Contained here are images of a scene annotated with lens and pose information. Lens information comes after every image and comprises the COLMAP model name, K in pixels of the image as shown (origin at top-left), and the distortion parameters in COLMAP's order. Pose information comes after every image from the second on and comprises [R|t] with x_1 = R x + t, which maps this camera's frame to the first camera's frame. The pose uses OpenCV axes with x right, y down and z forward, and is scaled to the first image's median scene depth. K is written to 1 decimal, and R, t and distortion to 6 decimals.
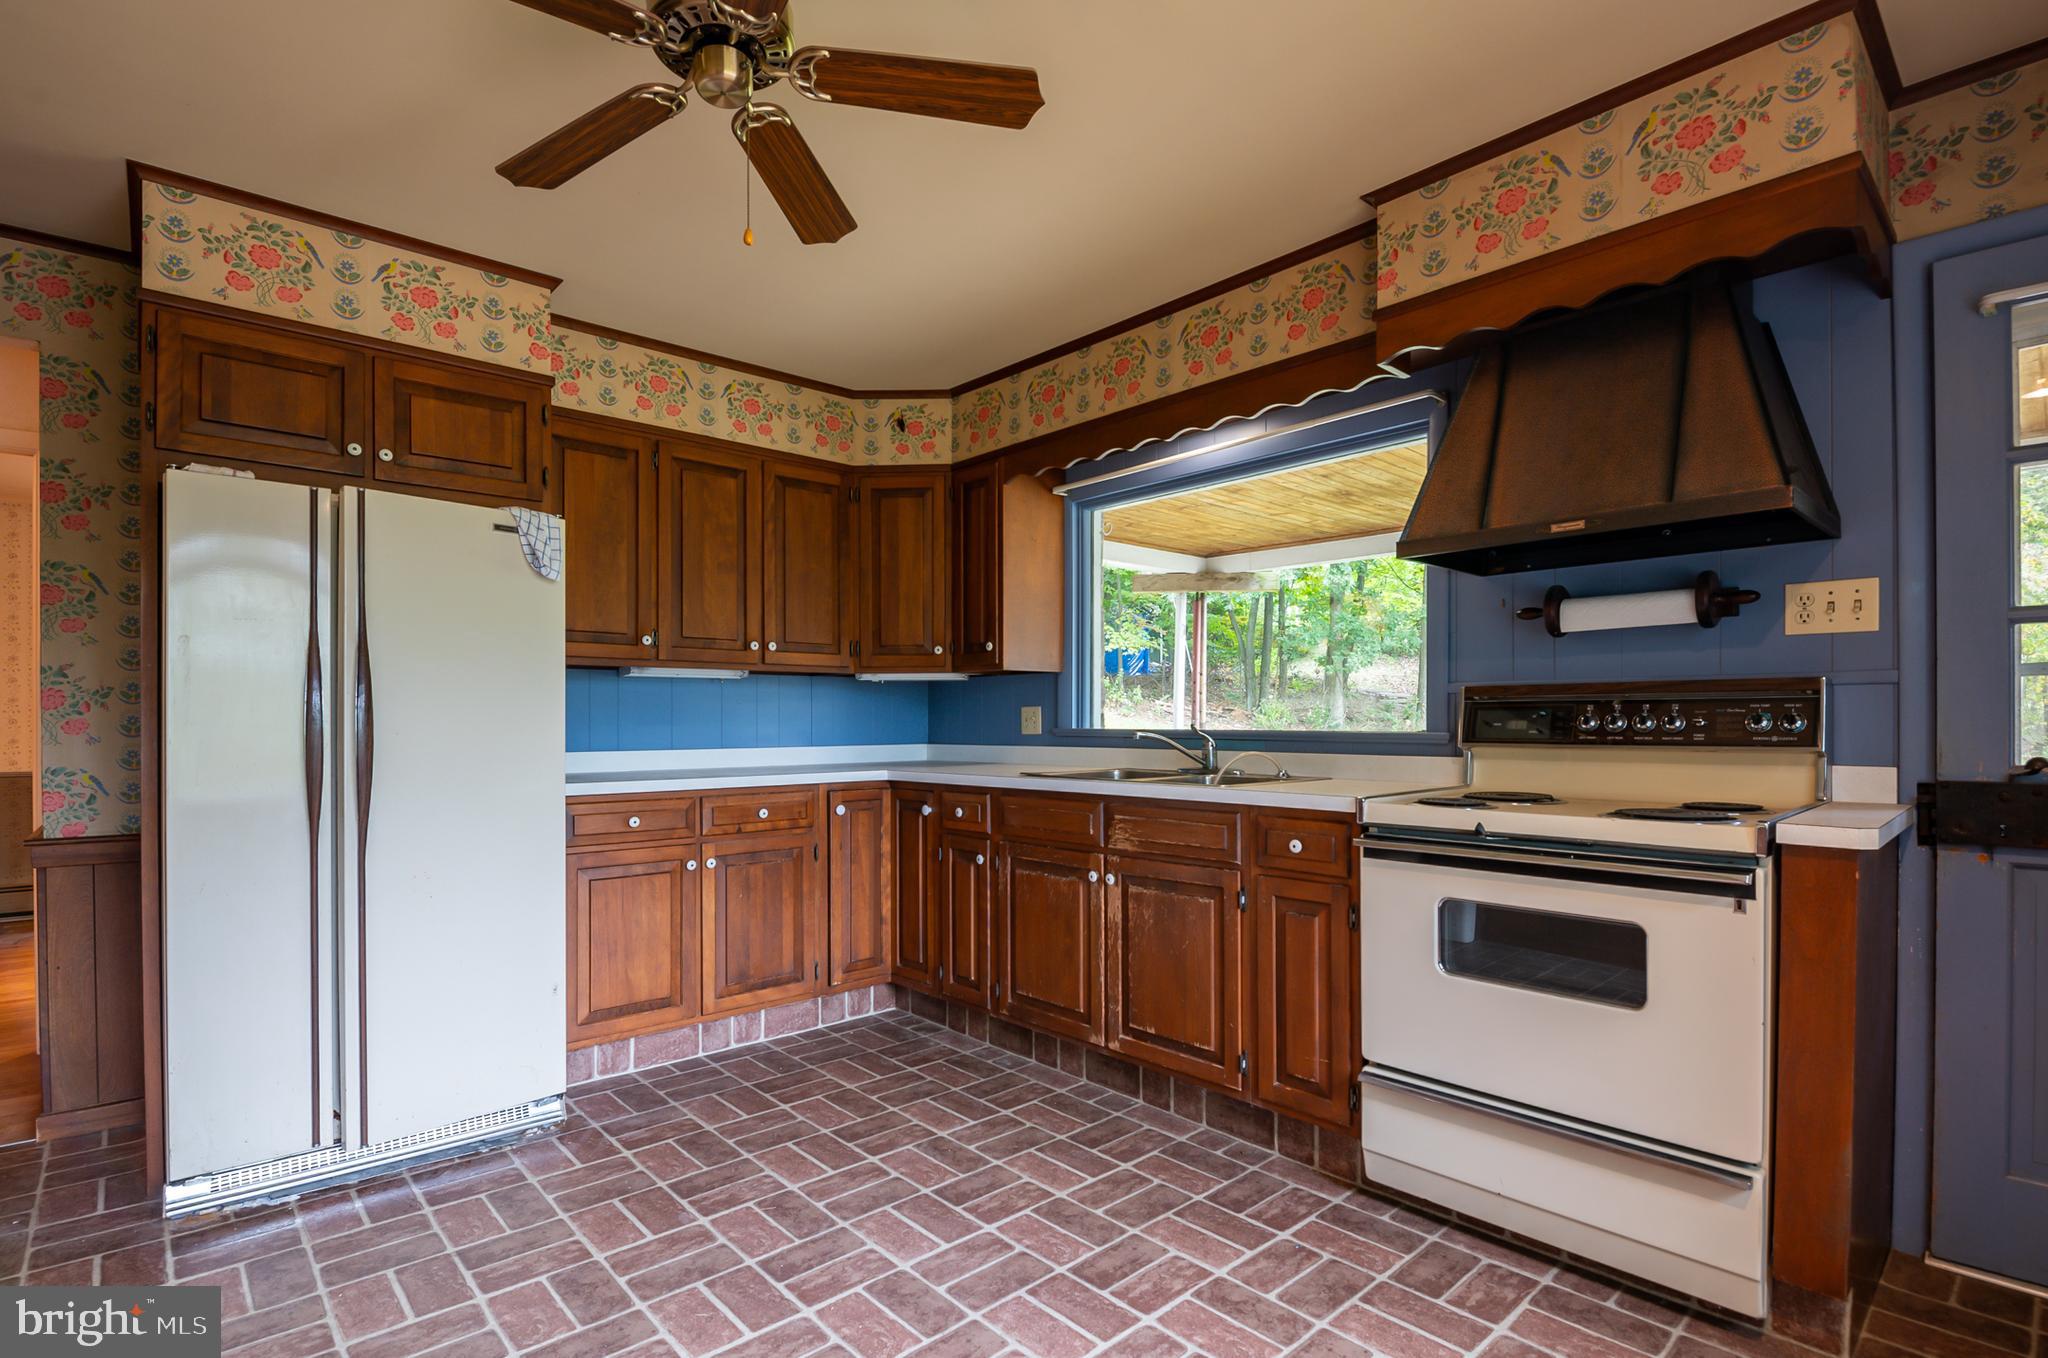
lens RADIAL K [[993.6, 0, 1019.3], [0, 993.6, 720.5], [0, 0, 1]] dist [-0.002062, -0.001371]
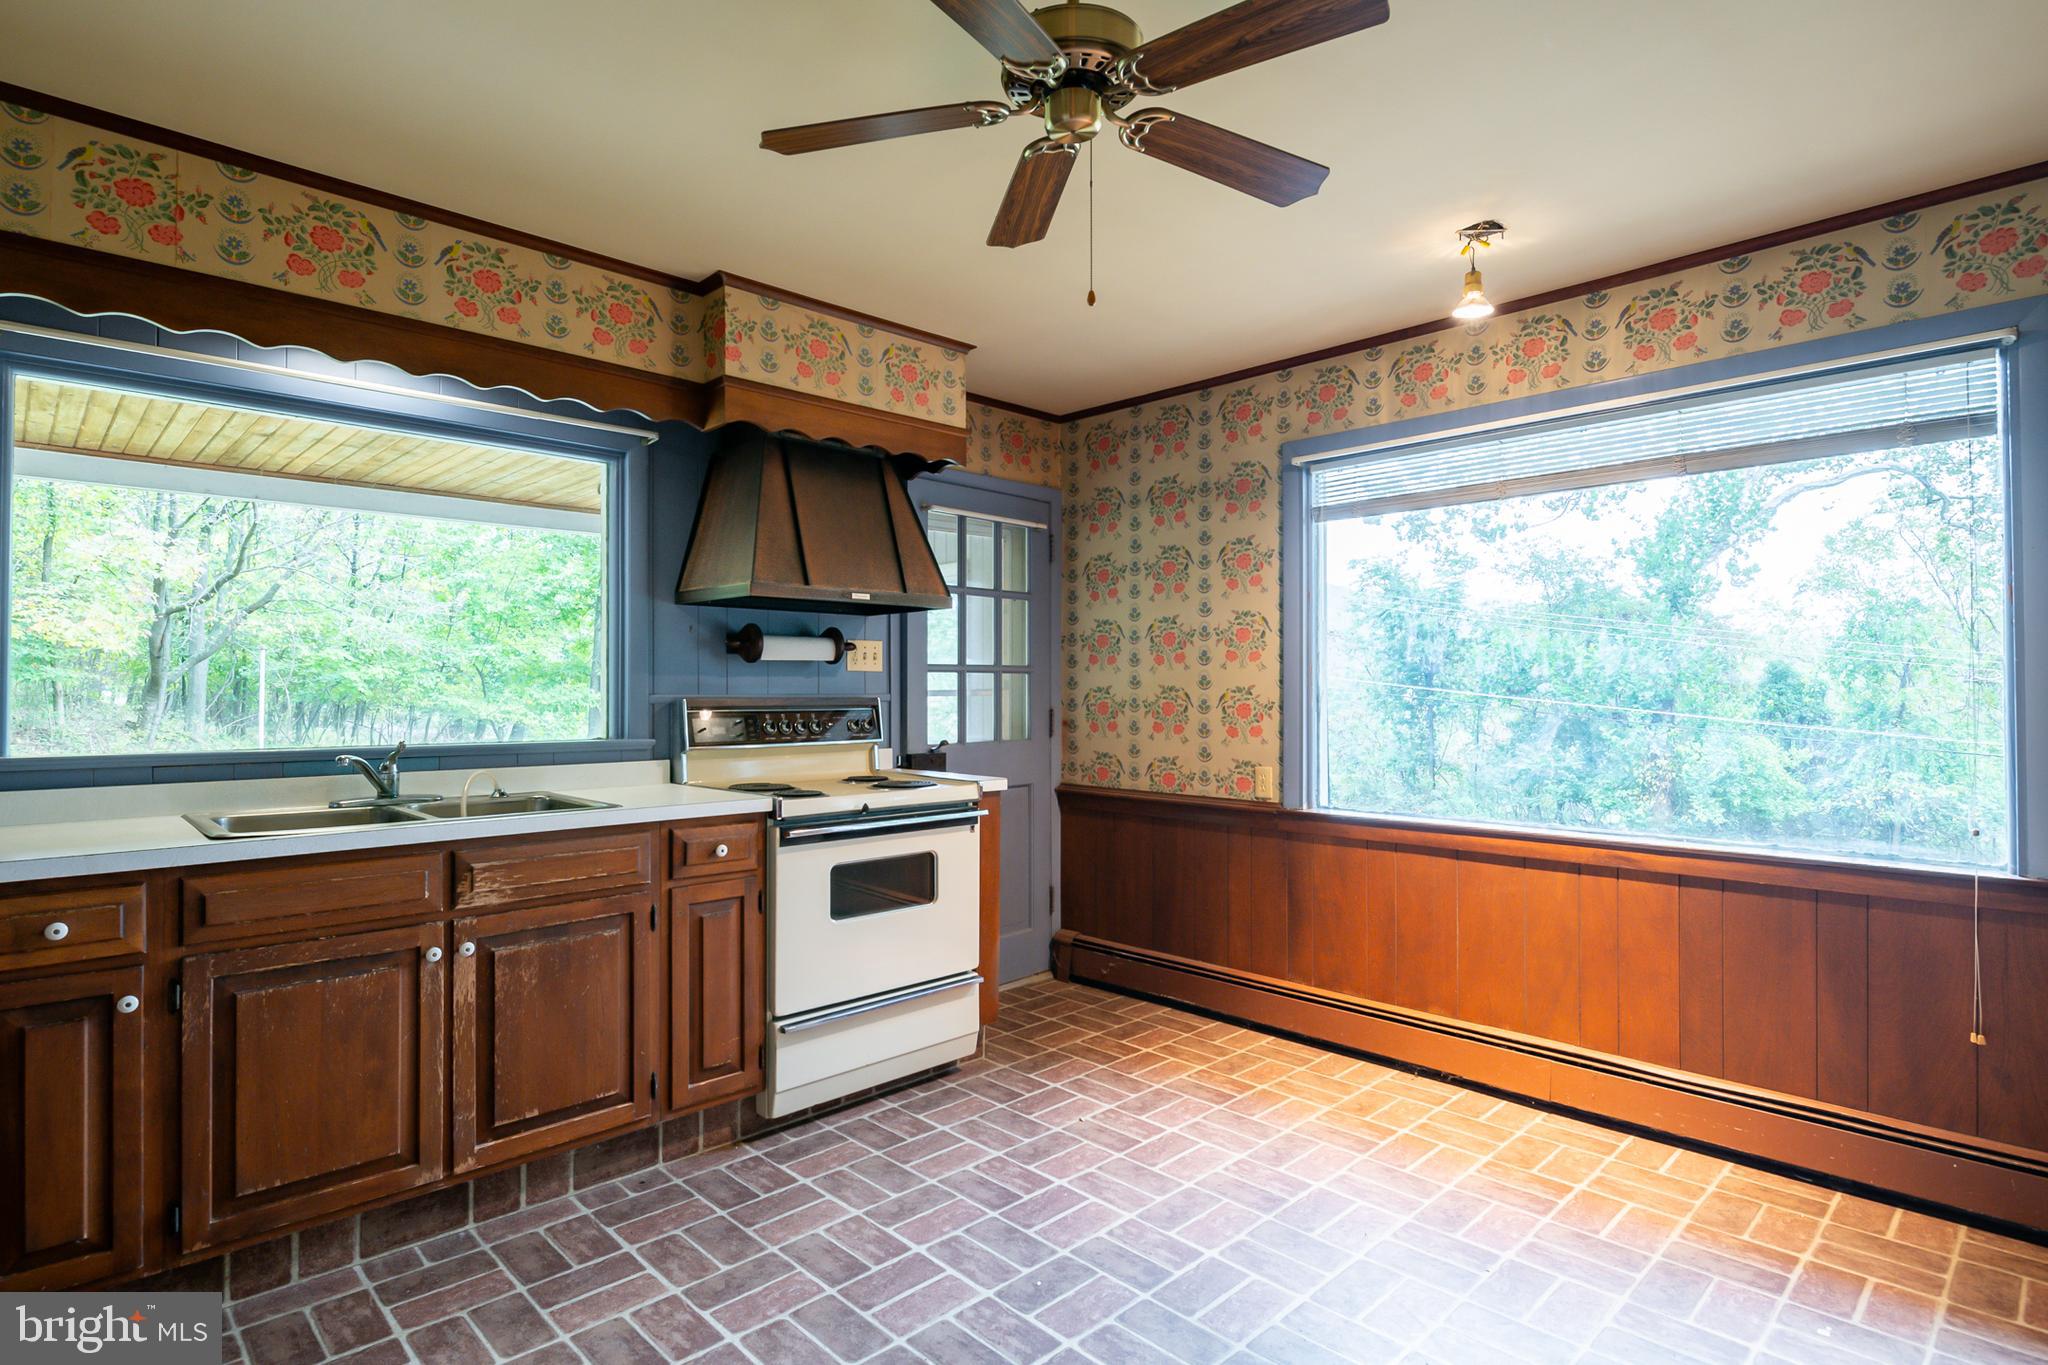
lens RADIAL K [[1035.5, 0, 1024.0], [0, 1035.5, 682.5], [0, 0, 1]] dist [-0.001458, -0.000342]
pose [[-0.039870, 0.014020, 0.999107, -0.915423], [0.002223, 0.999900, -0.013942, -0.042295], [-0.999202, 0.001665, -0.039897, 0.759335]]
